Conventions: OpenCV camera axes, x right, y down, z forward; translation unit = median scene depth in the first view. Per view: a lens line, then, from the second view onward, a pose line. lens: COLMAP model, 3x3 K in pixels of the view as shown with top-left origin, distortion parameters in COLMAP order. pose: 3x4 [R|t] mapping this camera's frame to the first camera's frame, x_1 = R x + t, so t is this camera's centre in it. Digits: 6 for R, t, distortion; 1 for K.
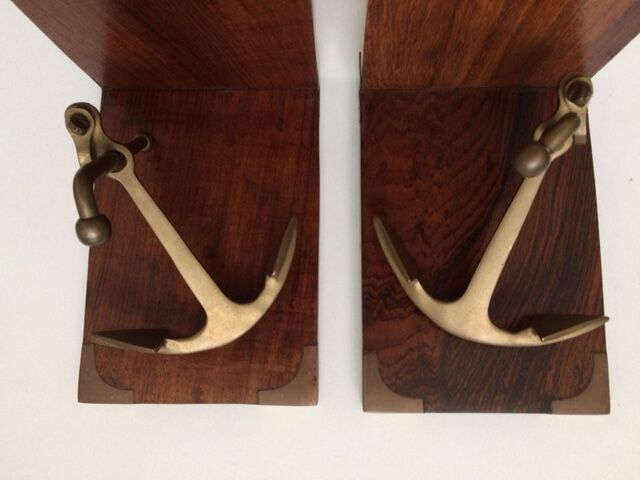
lens RADIAL K [[554.4, 0, 320.0], [0, 554.4, 240.0], [0, 0, 1]] dist [0.076172, -0.135207]
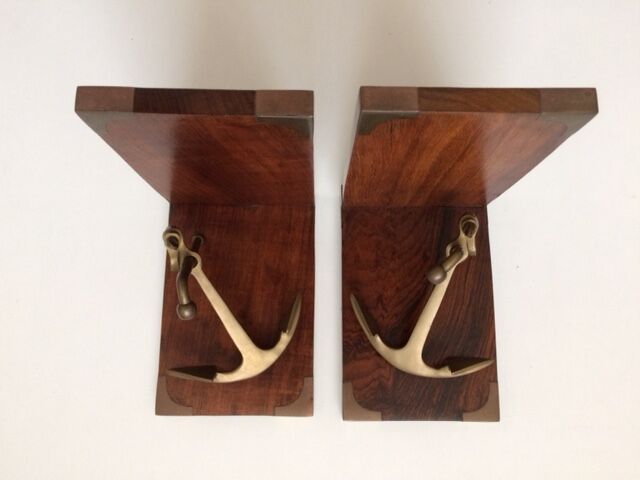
lens RADIAL K [[554.4, 0, 320.0], [0, 554.4, 240.0], [0, 0, 1]] dist [0.076172, -0.135207]
pose [[0.999221, 0.008871, 0.038444, -0.048151], [-0.007316, 0.999157, -0.040389, -0.125018], [-0.038770, 0.040077, 0.998444, -0.546602]]
